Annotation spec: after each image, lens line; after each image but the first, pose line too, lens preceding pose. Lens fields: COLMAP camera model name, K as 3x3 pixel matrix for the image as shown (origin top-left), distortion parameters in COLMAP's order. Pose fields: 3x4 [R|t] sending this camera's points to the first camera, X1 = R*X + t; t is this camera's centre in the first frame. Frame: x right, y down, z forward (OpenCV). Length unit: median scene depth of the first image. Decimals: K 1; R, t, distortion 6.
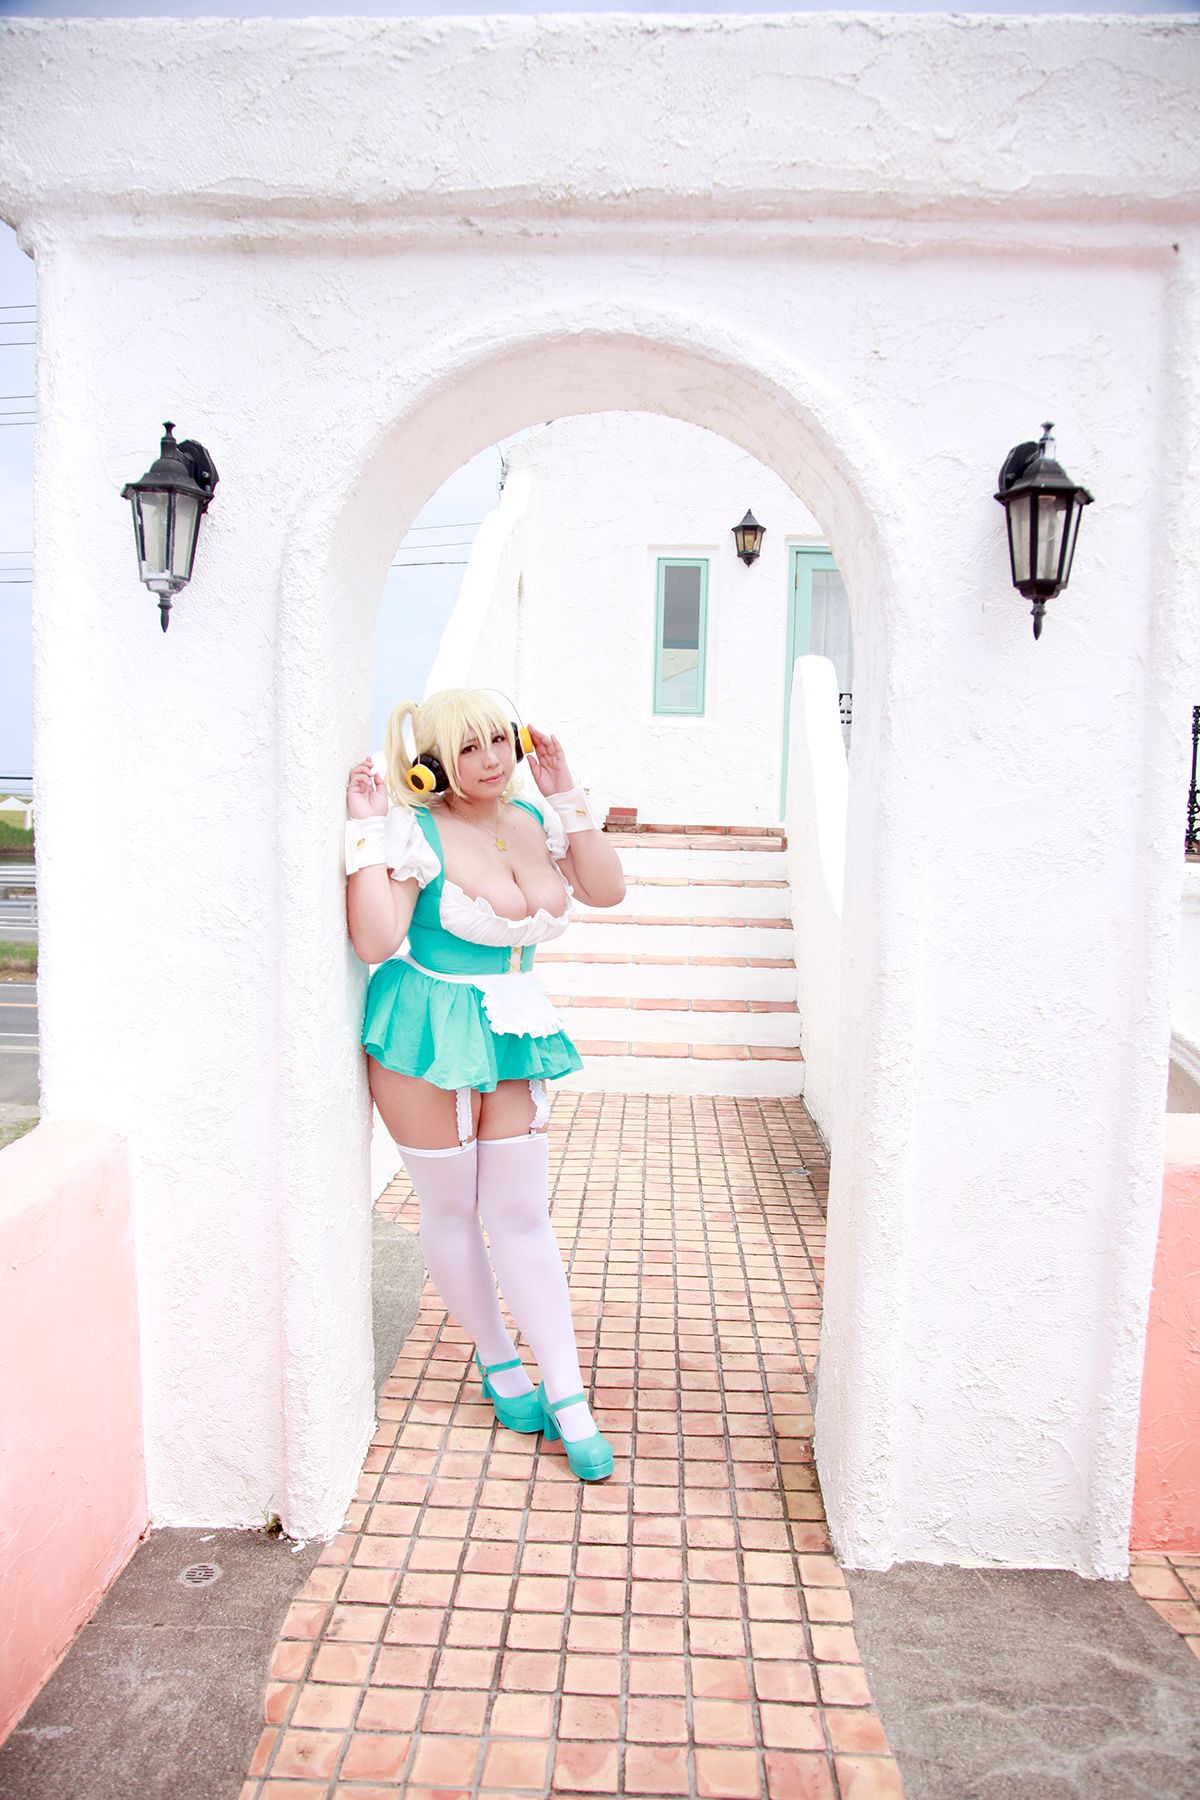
lens RADIAL K [[1187.7, 0, 599.2], [0, 1187.7, 932.7], [0, 0, 1]] dist [-0.132833, 0.058118]
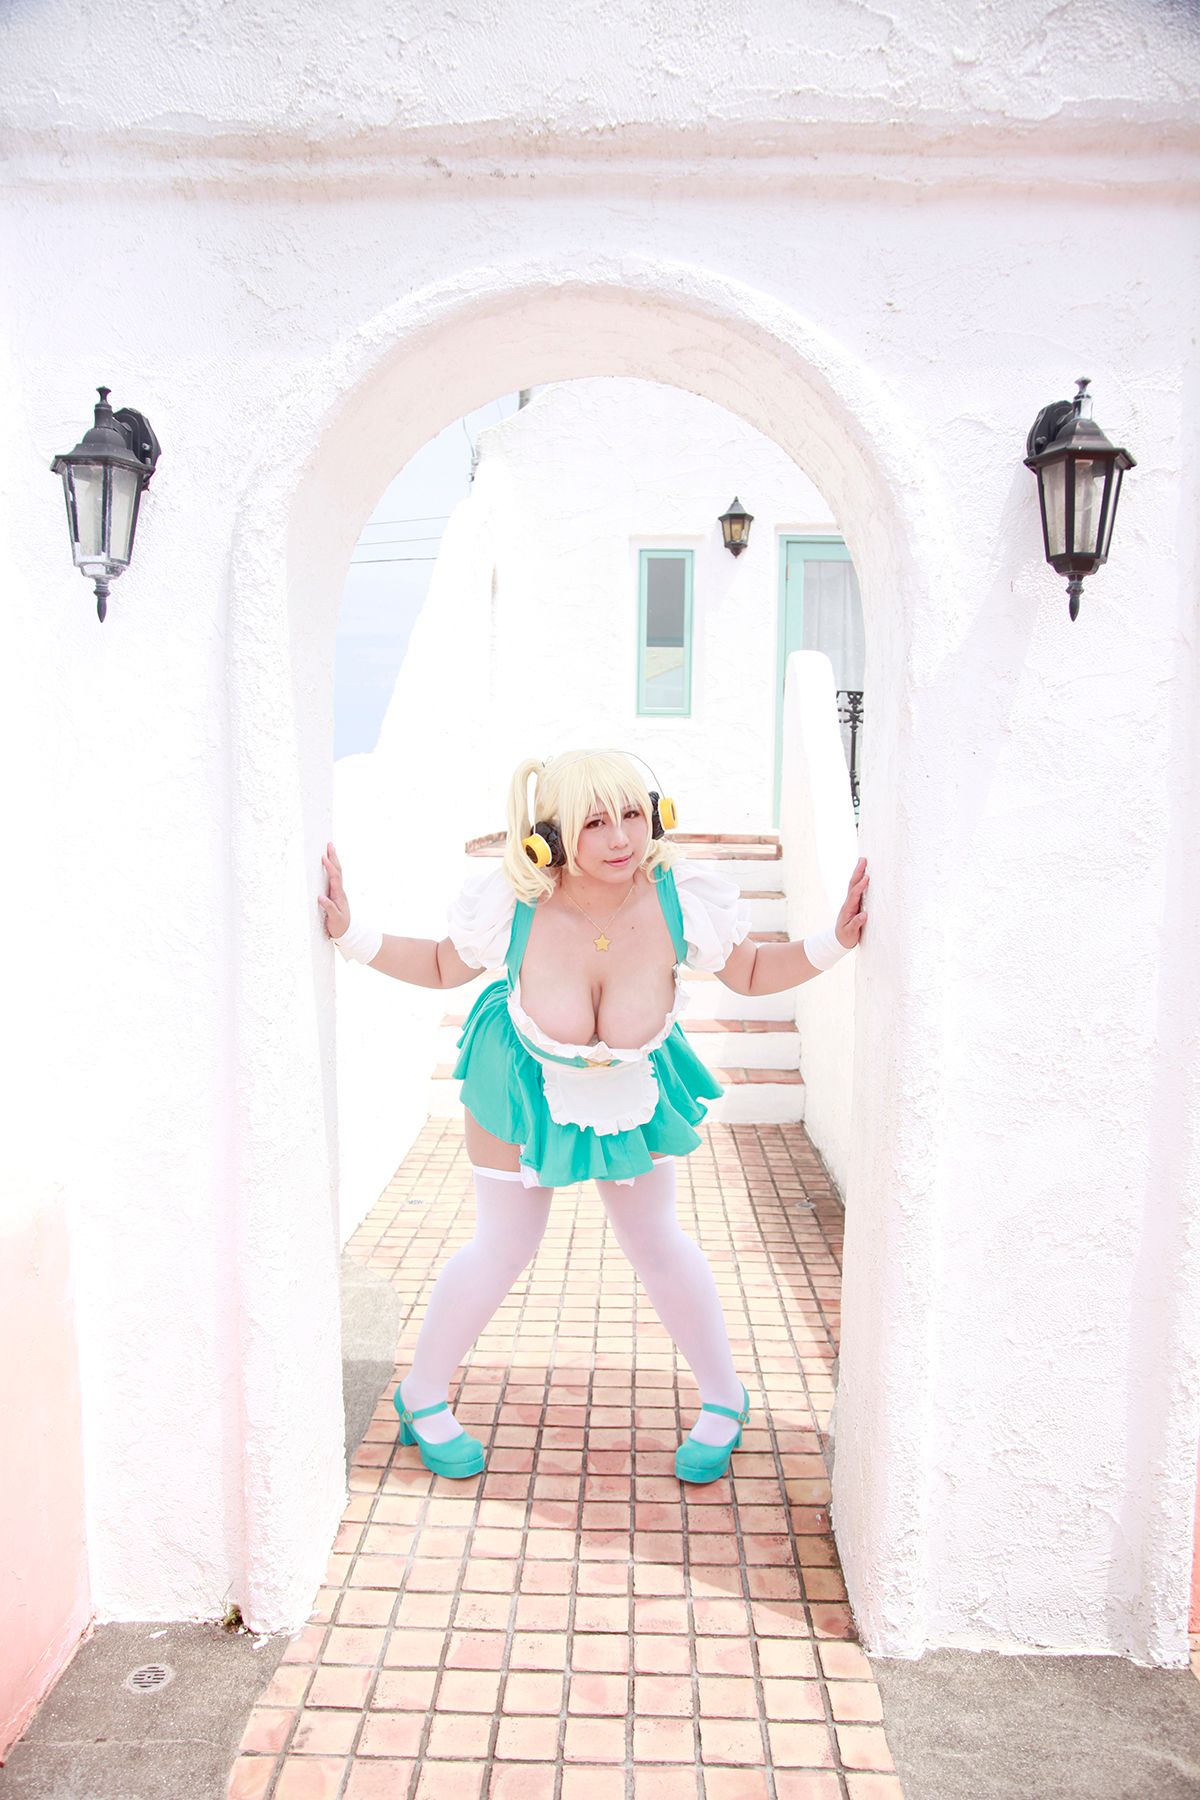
lens RADIAL K [[1246.6, 0, 588.8], [0, 1246.6, 936.2], [0, 0, 1]] dist [-0.119967, 0.068930]
pose [[0.999906, -0.011329, 0.007721, -0.007697], [0.011399, 0.999894, -0.009017, -0.003350], [-0.007618, 0.009105, 0.999930, 0.053859]]
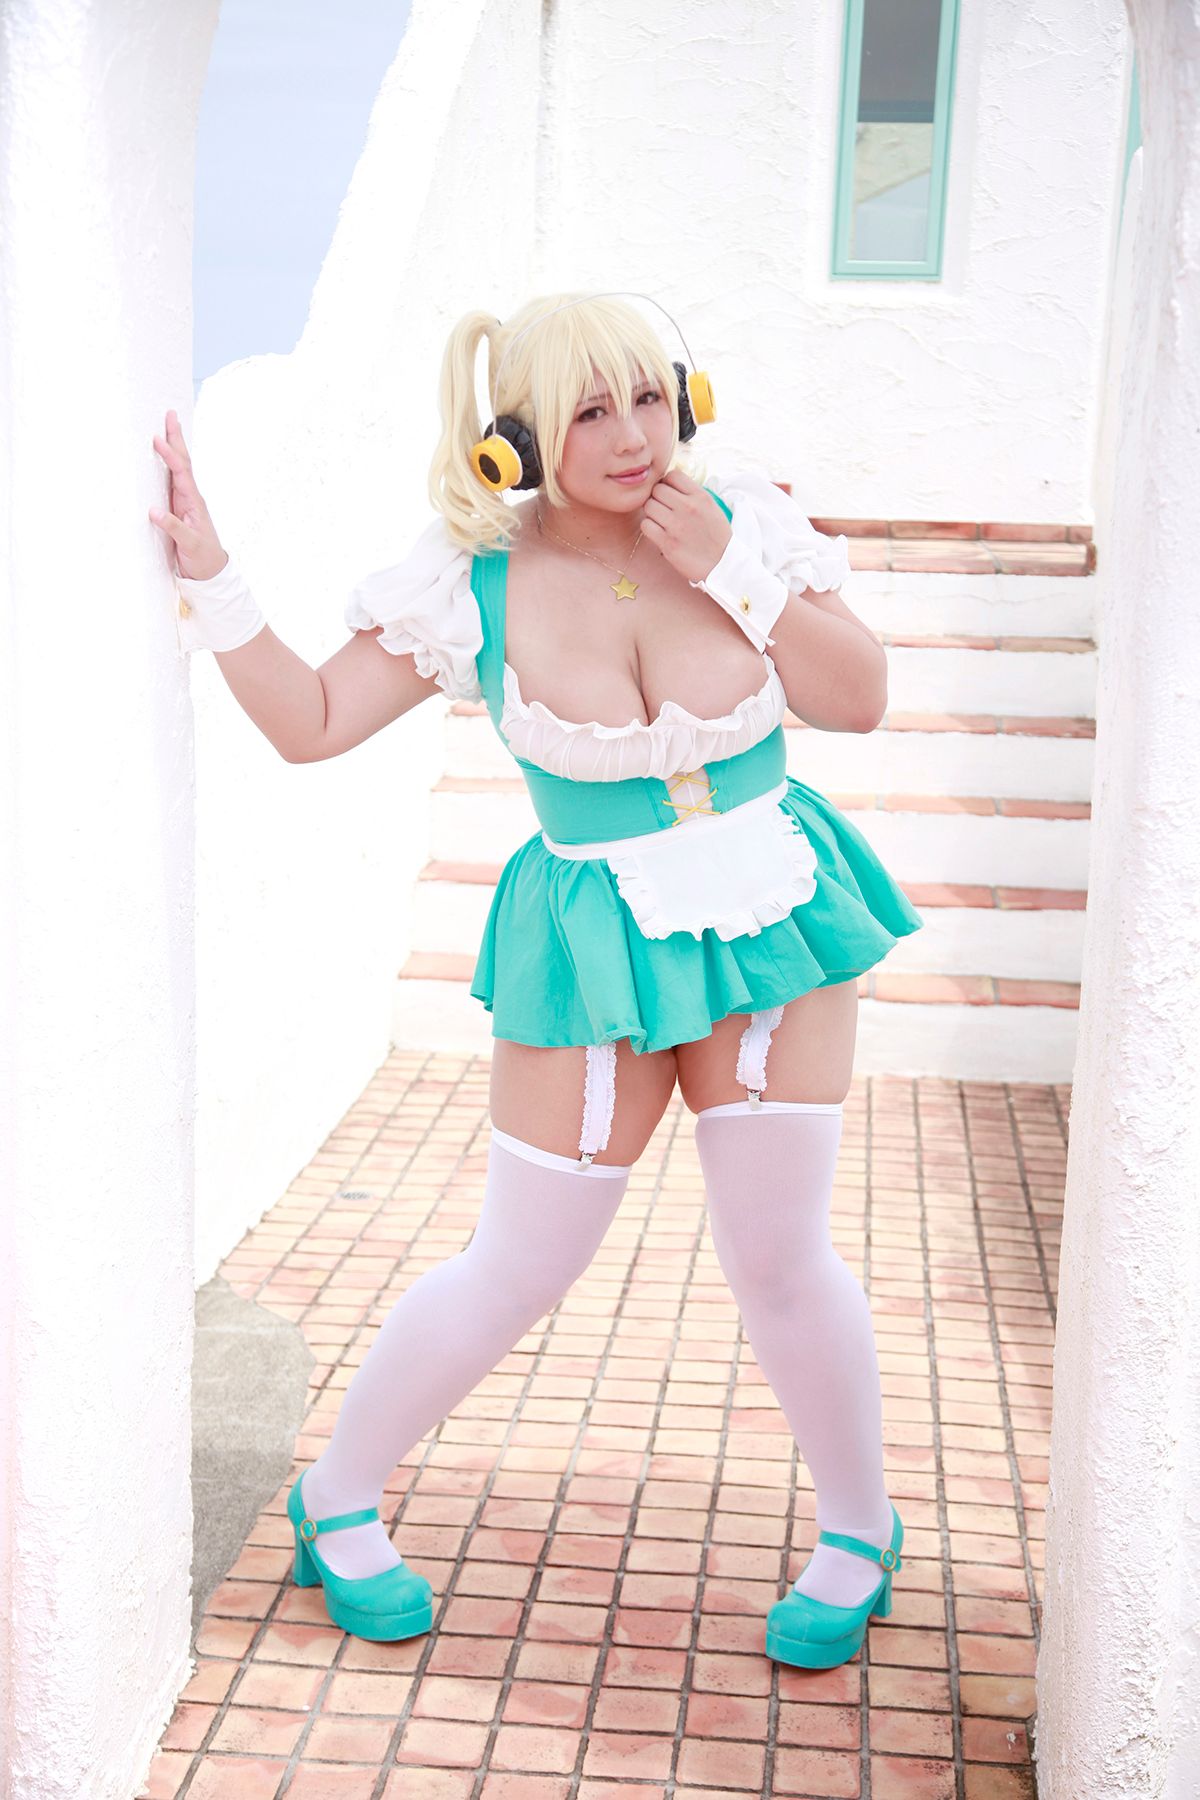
lens RADIAL K [[2558.4, 0, 601.8], [0, 2558.4, 928.7], [0, 0, 1]] dist [0.137744, -0.044200]
pose [[0.998311, 0.017563, -0.055371, 0.061044], [-0.013715, 0.997514, 0.069127, 0.011853], [0.056447, -0.068251, 0.996070, -0.161898]]
